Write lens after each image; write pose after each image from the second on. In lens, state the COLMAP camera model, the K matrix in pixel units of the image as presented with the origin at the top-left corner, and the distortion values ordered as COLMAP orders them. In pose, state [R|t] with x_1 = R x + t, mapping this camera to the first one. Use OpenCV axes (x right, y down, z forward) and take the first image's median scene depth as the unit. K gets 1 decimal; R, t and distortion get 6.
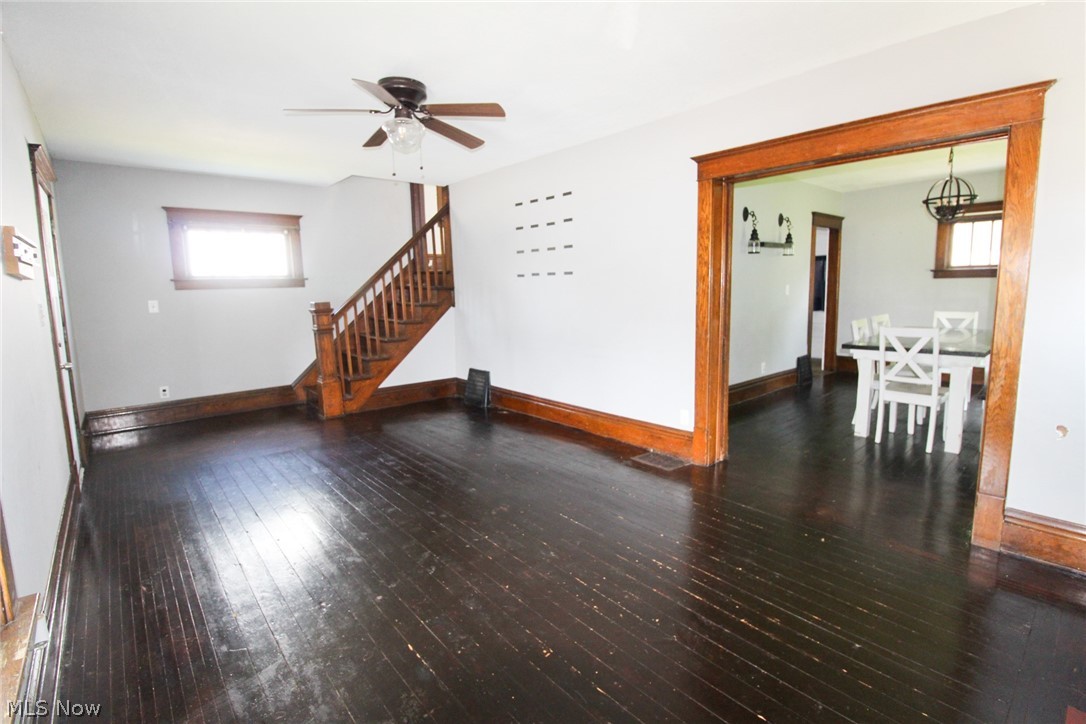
lens RADIAL K [[498.3, 0, 546.0], [0, 498.3, 344.7], [0, 0, 1]] dist [-0.017983, 0.000259]
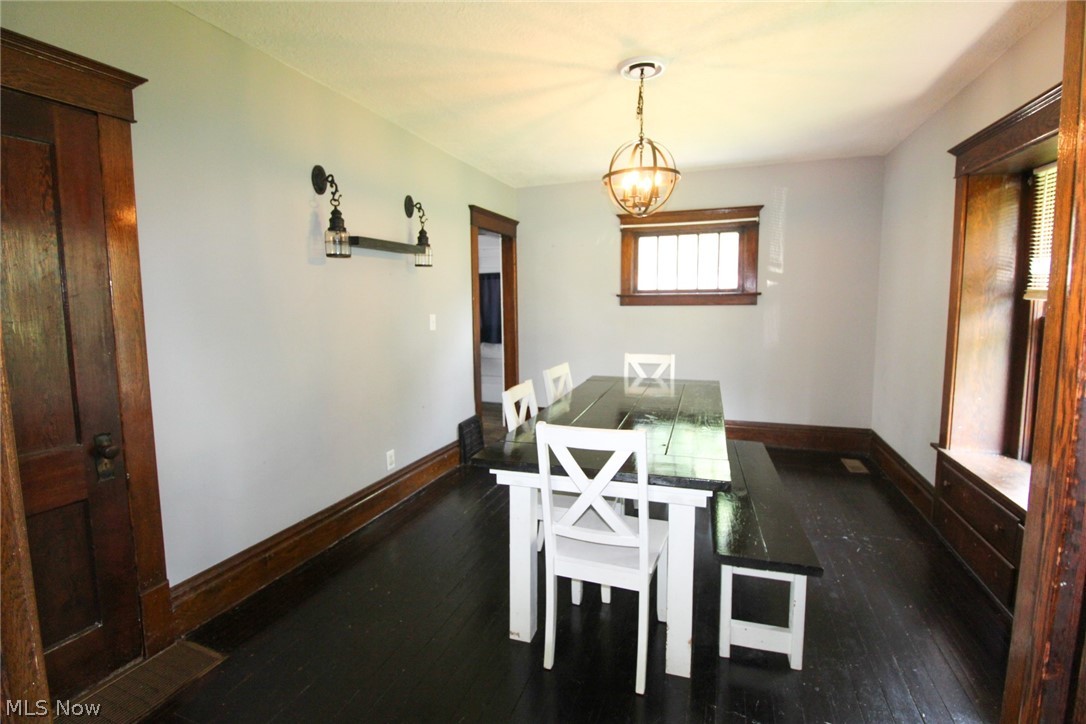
lens RADIAL K [[498.3, 0, 546.0], [0, 498.3, 344.7], [0, 0, 1]] dist [-0.017983, 0.000259]
pose [[0.864631, -0.029476, 0.501543, 0.312351], [0.046752, 0.998666, -0.021905, -0.065876], [-0.500228, 0.042387, 0.864856, 0.411421]]
